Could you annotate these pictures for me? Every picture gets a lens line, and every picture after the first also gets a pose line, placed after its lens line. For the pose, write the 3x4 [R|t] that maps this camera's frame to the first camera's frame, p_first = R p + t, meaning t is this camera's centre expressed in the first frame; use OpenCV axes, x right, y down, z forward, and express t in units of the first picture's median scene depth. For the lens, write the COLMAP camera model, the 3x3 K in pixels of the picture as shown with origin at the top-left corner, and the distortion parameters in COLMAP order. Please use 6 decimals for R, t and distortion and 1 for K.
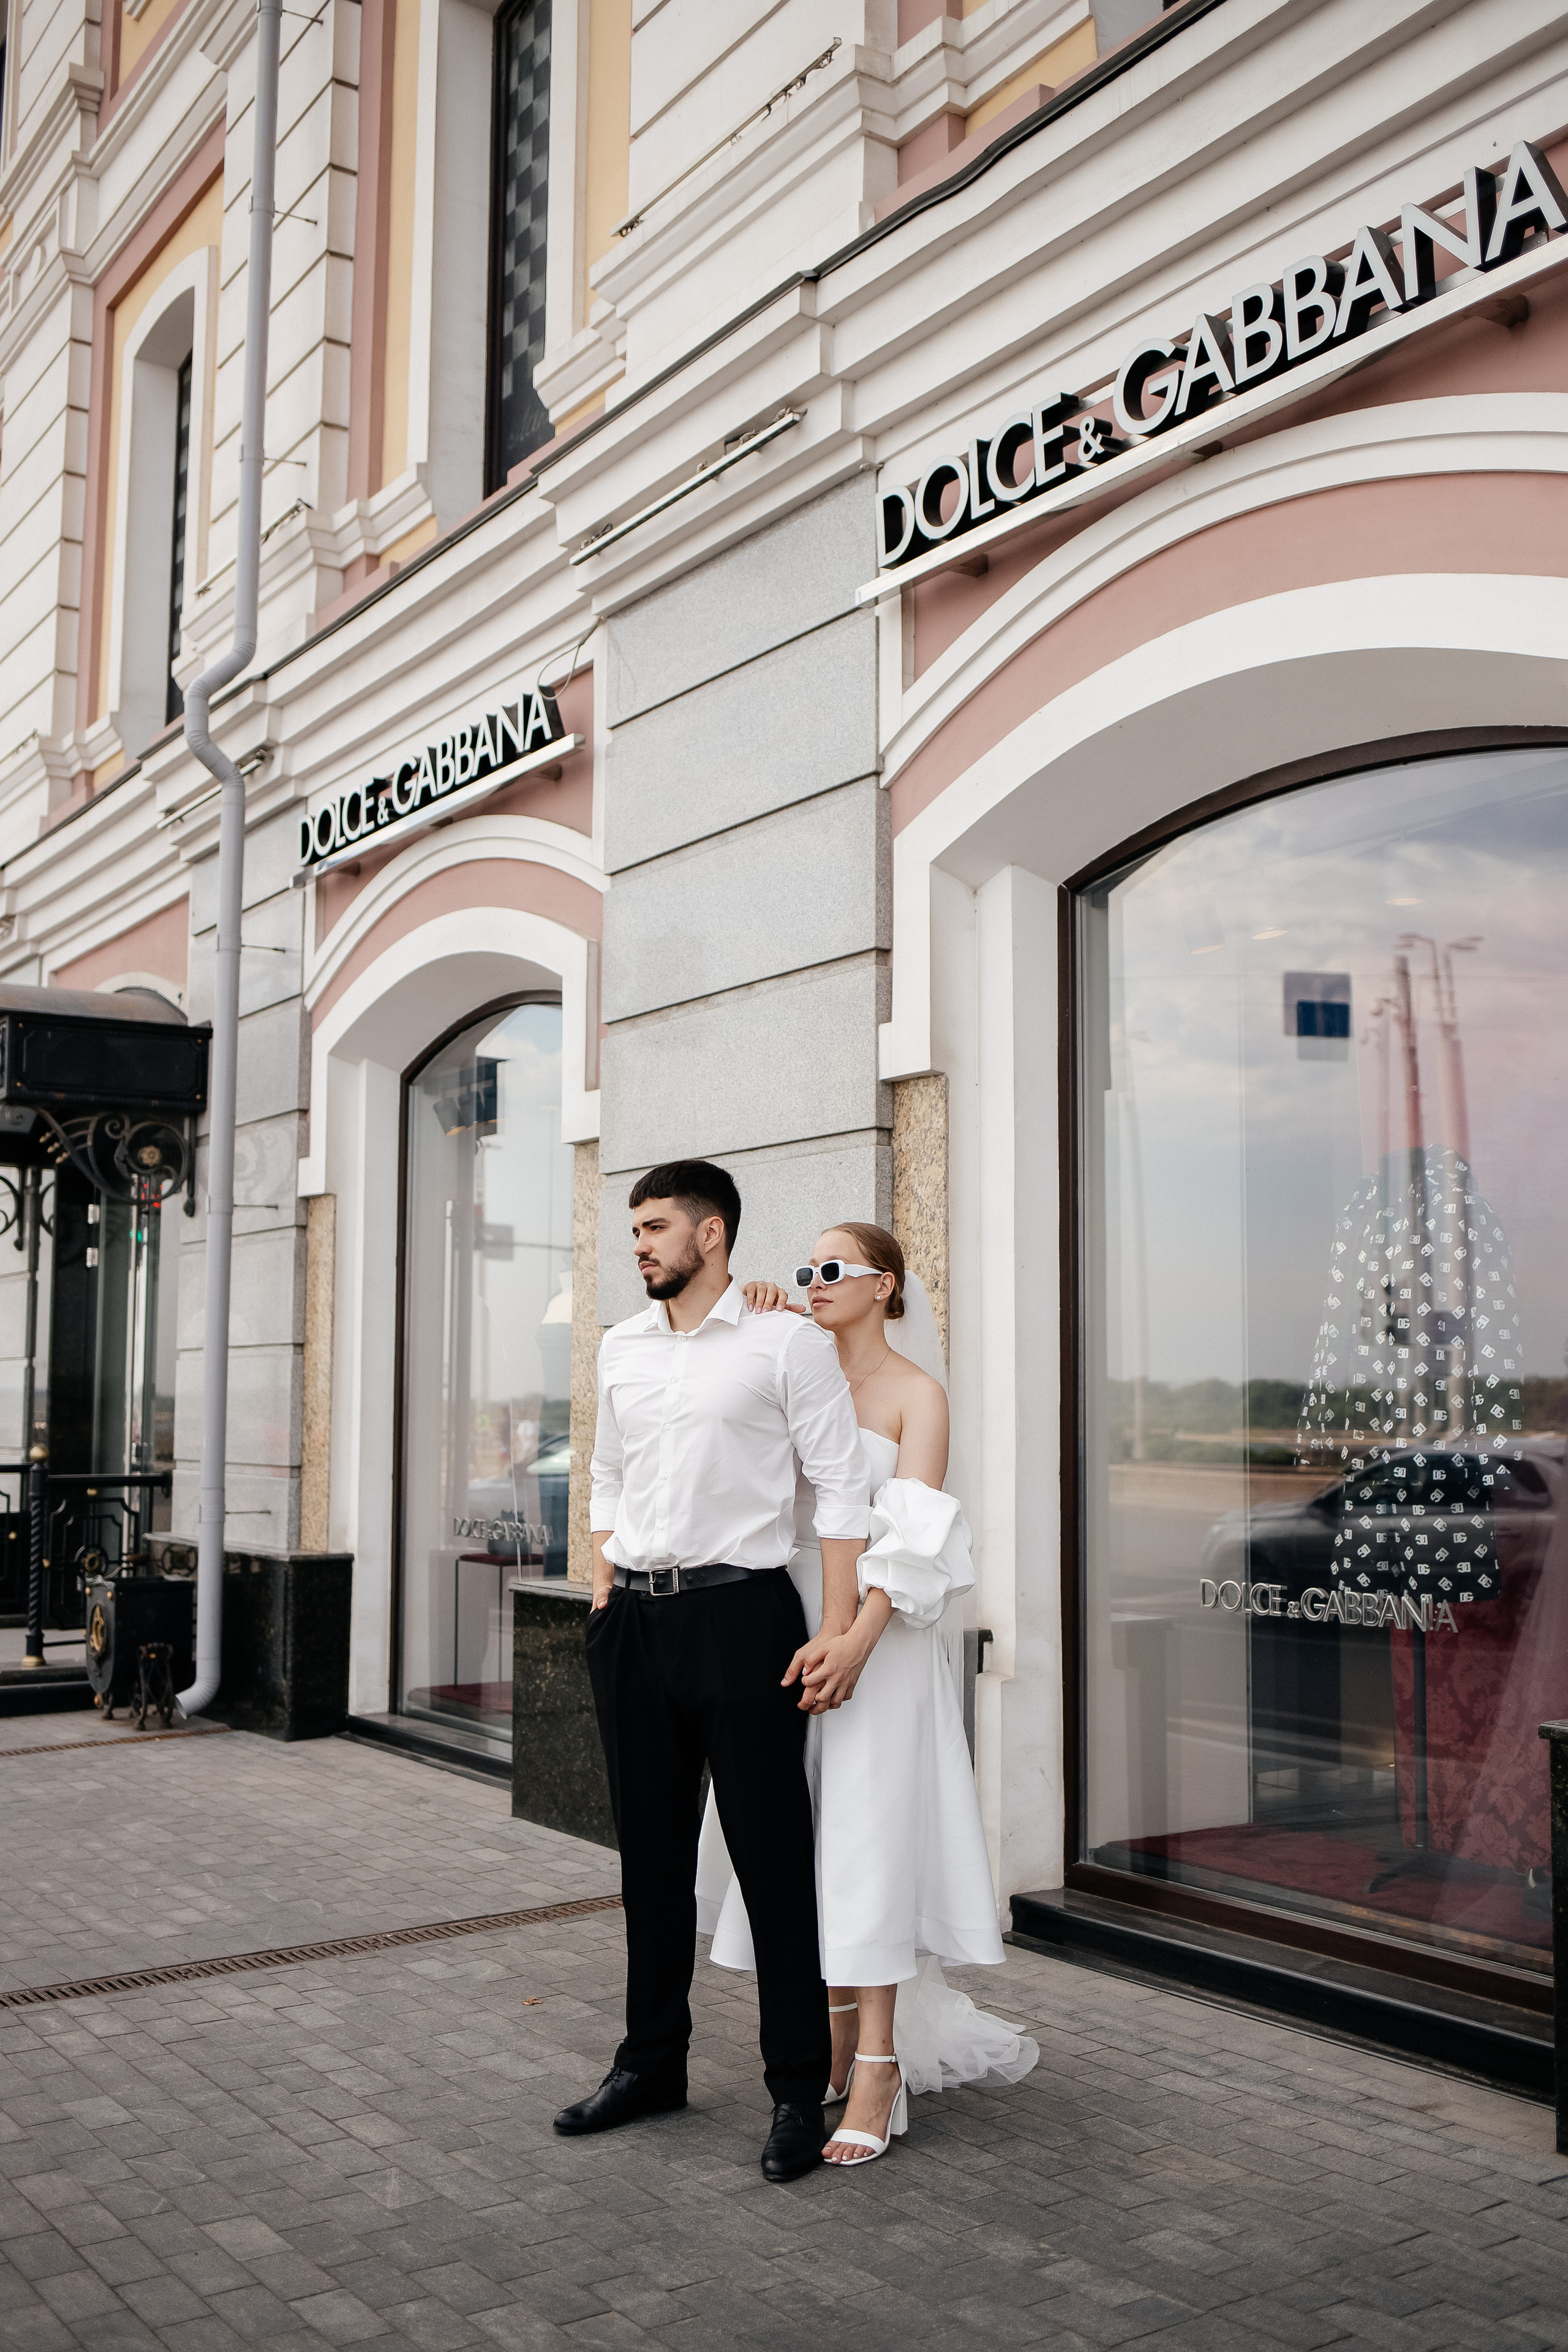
lens RADIAL K [[2249.5, 0, 768.0], [0, 2249.5, 1177.9], [0, 0, 1]] dist [-0.067051, 0.051538]
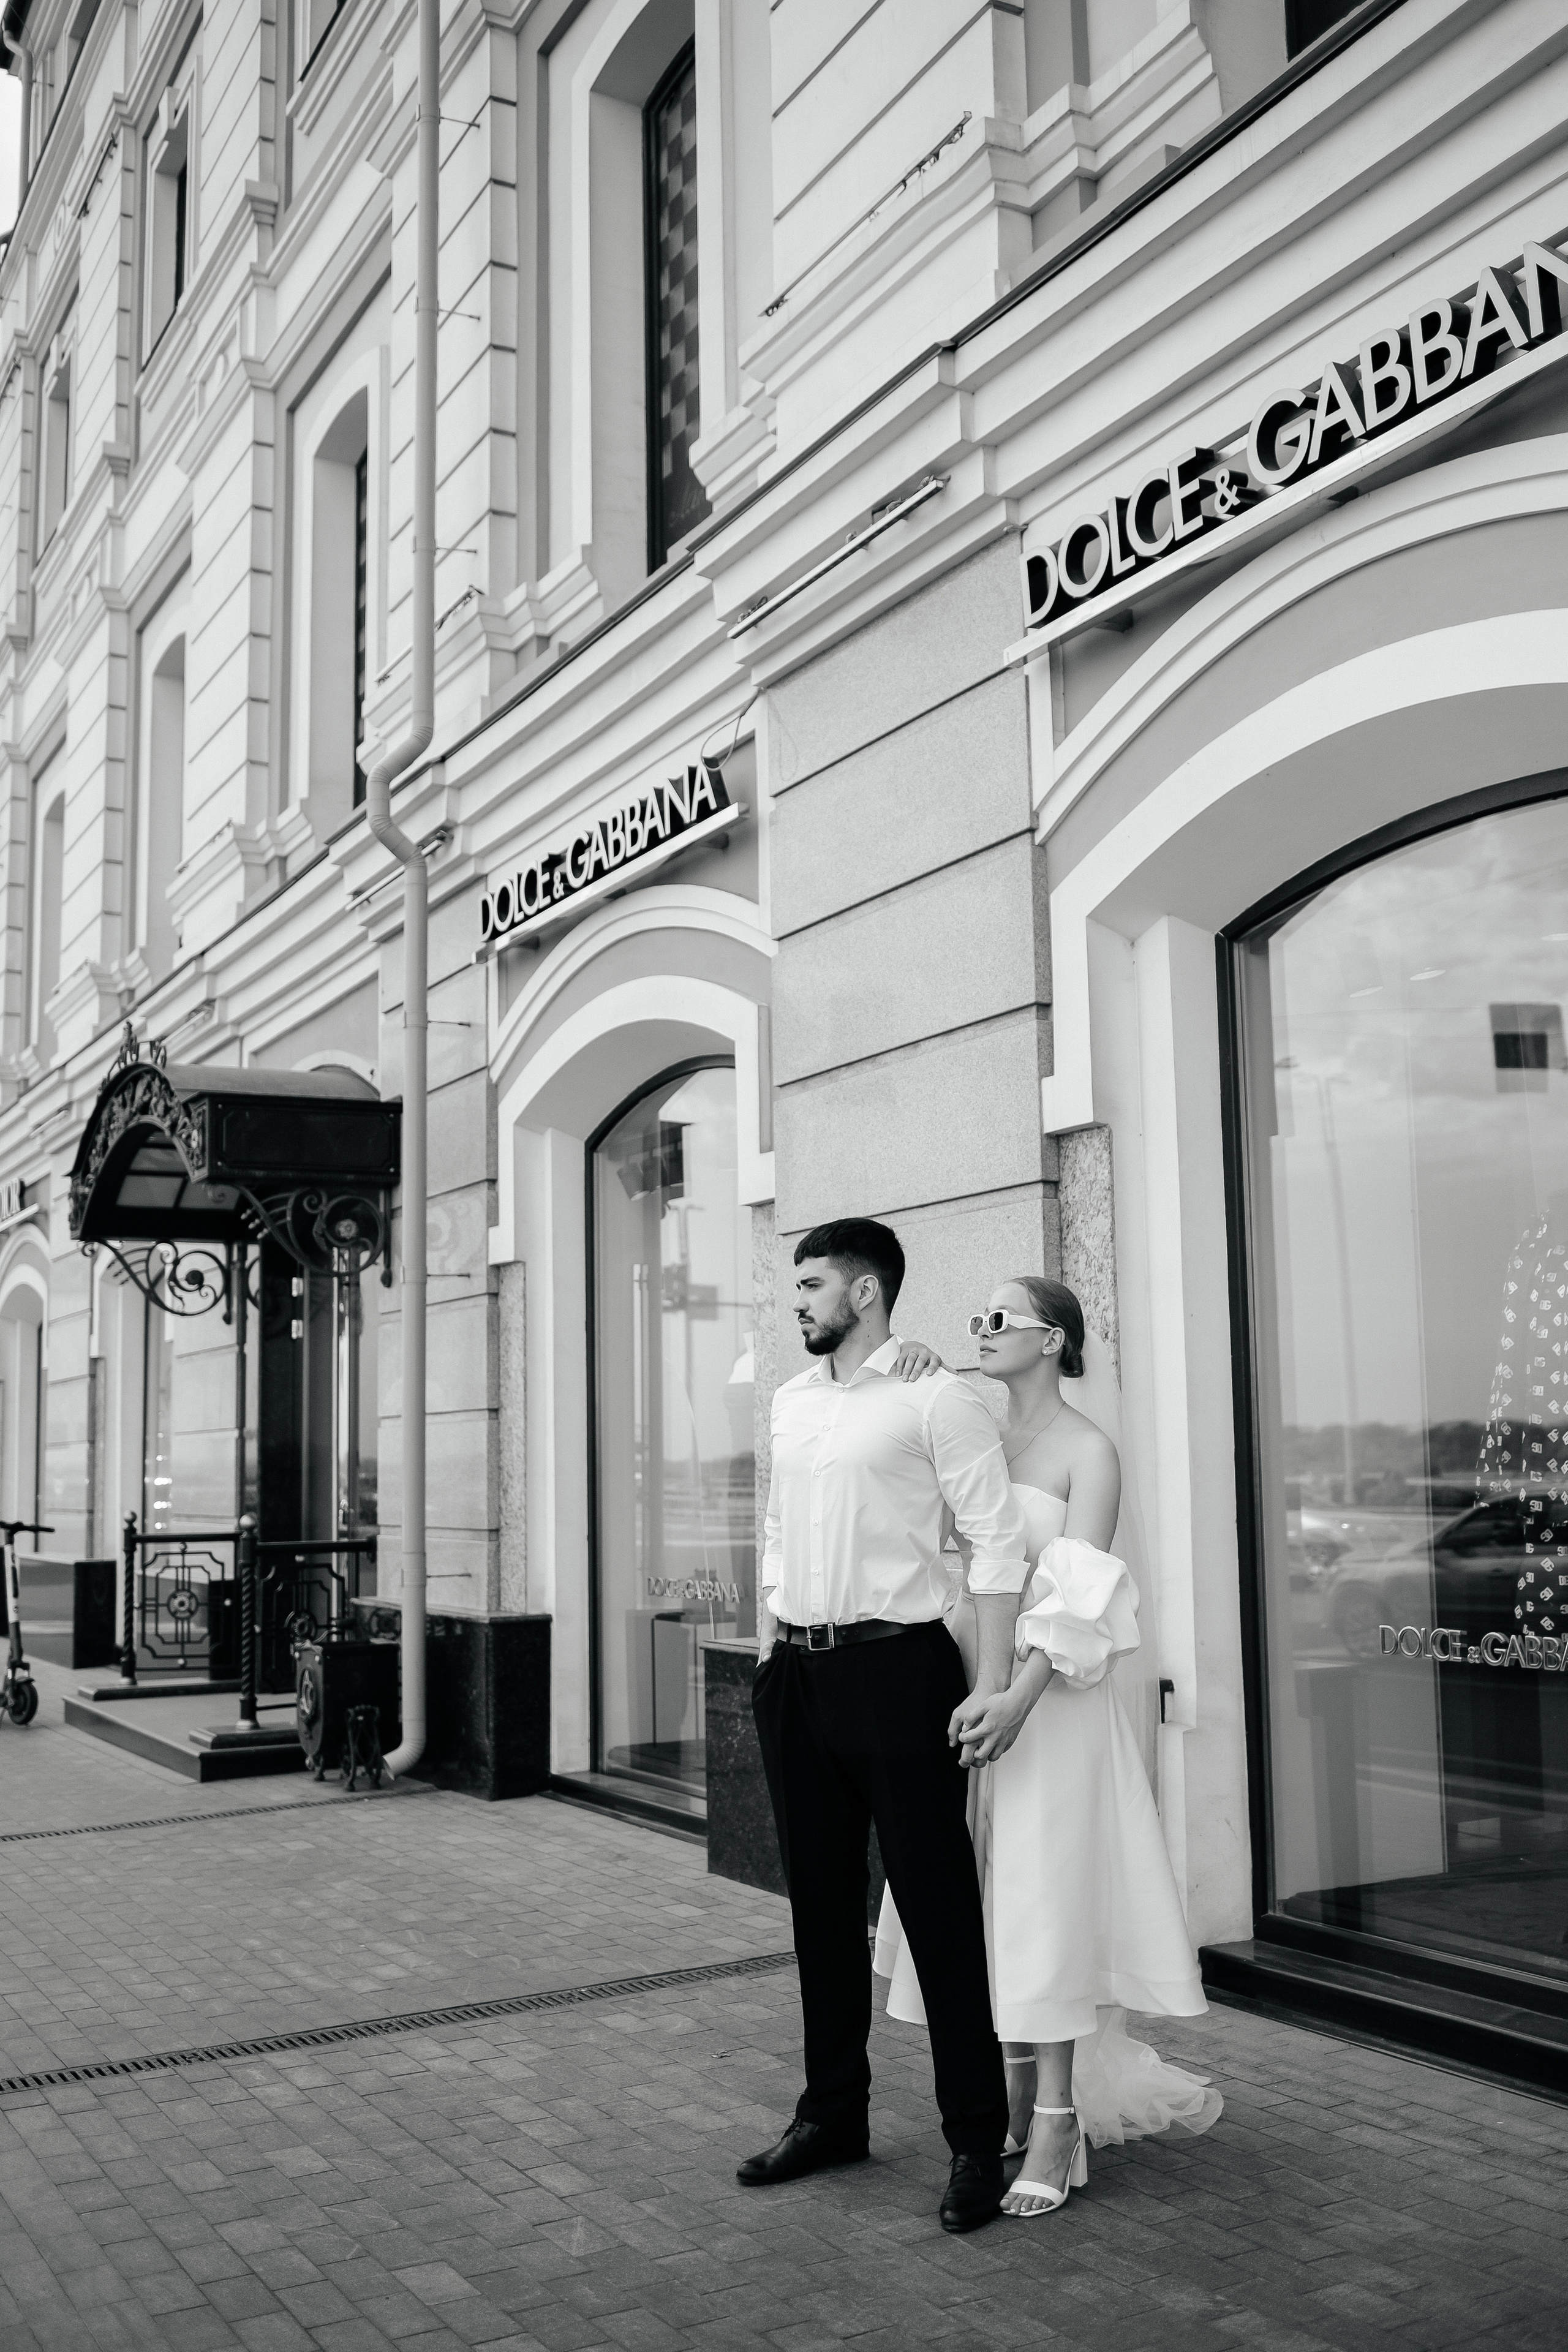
lens RADIAL K [[2249.5, 0, 768.0], [0, 2249.5, 1177.9], [0, 0, 1]] dist [-0.067051, 0.051538]
pose [[0.995361, -0.032820, -0.090445, 0.012874], [0.030619, 0.999203, -0.025621, -0.001252], [0.091213, 0.022733, 0.995572, -0.009658]]
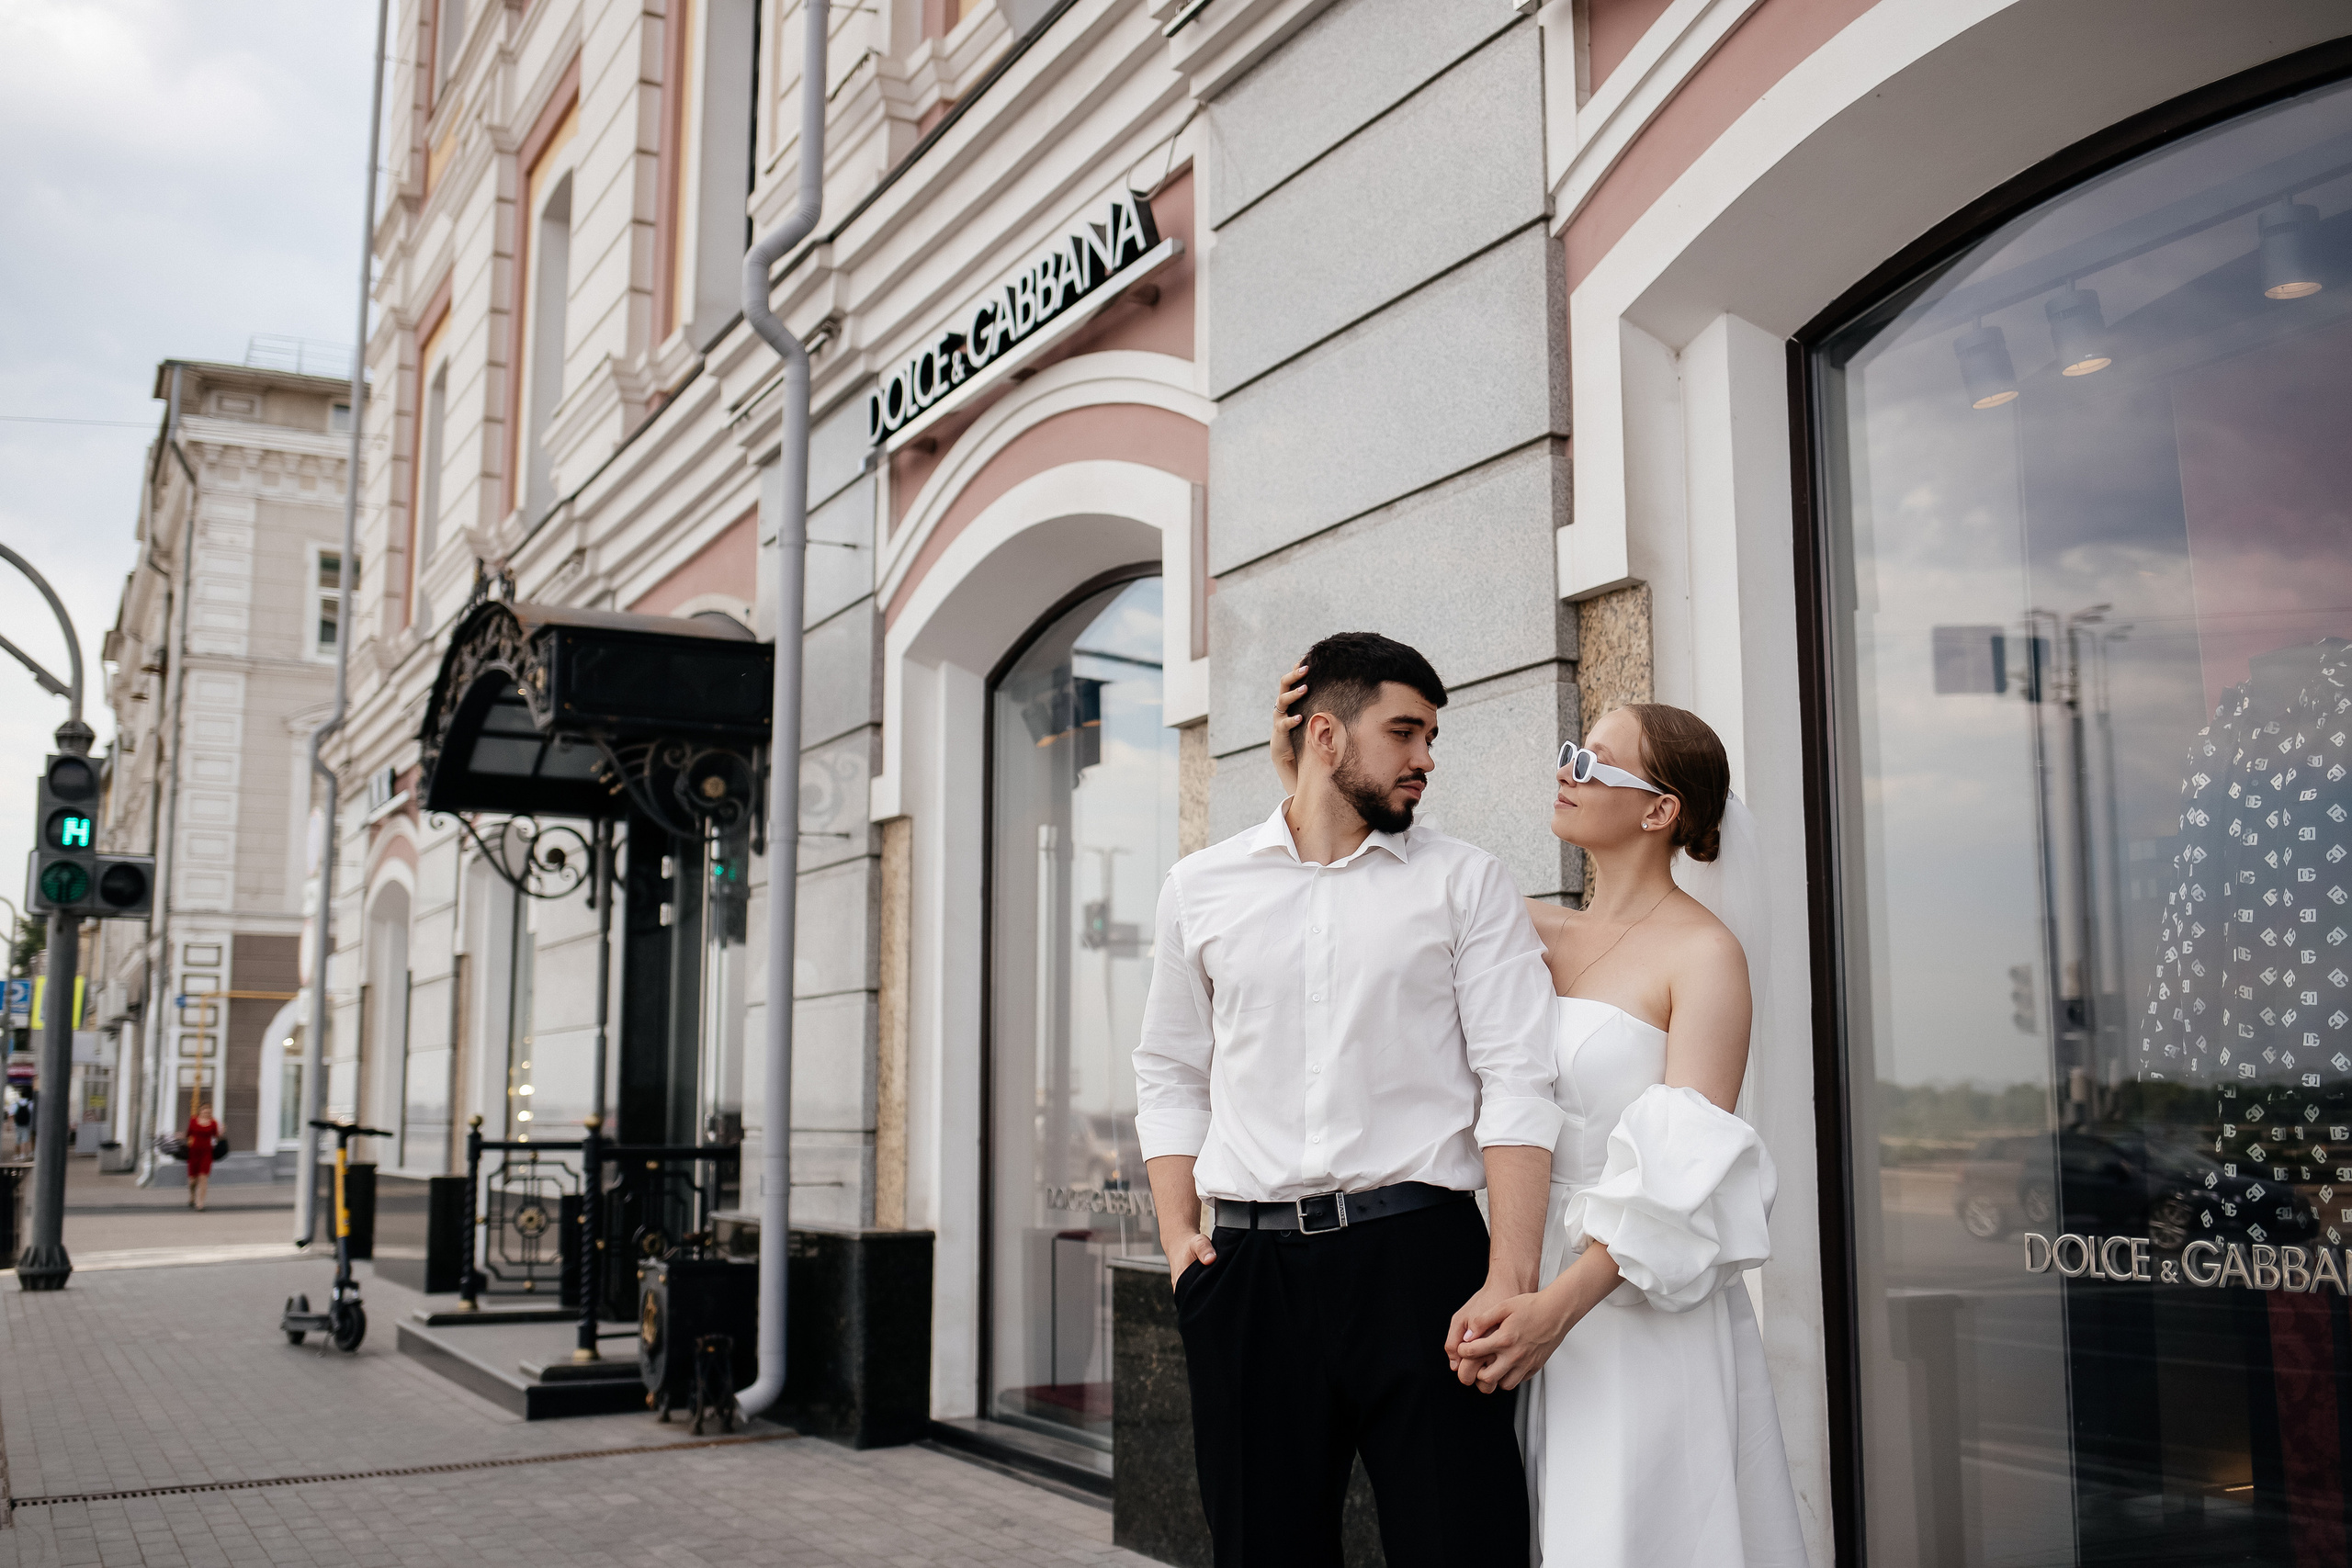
lens RADIAL K [[2251.7, 0, 1176.0], [0, 2251.7, 784.0], [0, 0, 1]] dist [-0.069851, -0.009277]
pose [[0.995028, -0.017854, -0.097978, -0.005830], [0.013515, 0.998906, -0.044771, 0.040764], [0.098671, 0.043224, 0.994181, 0.163444]]
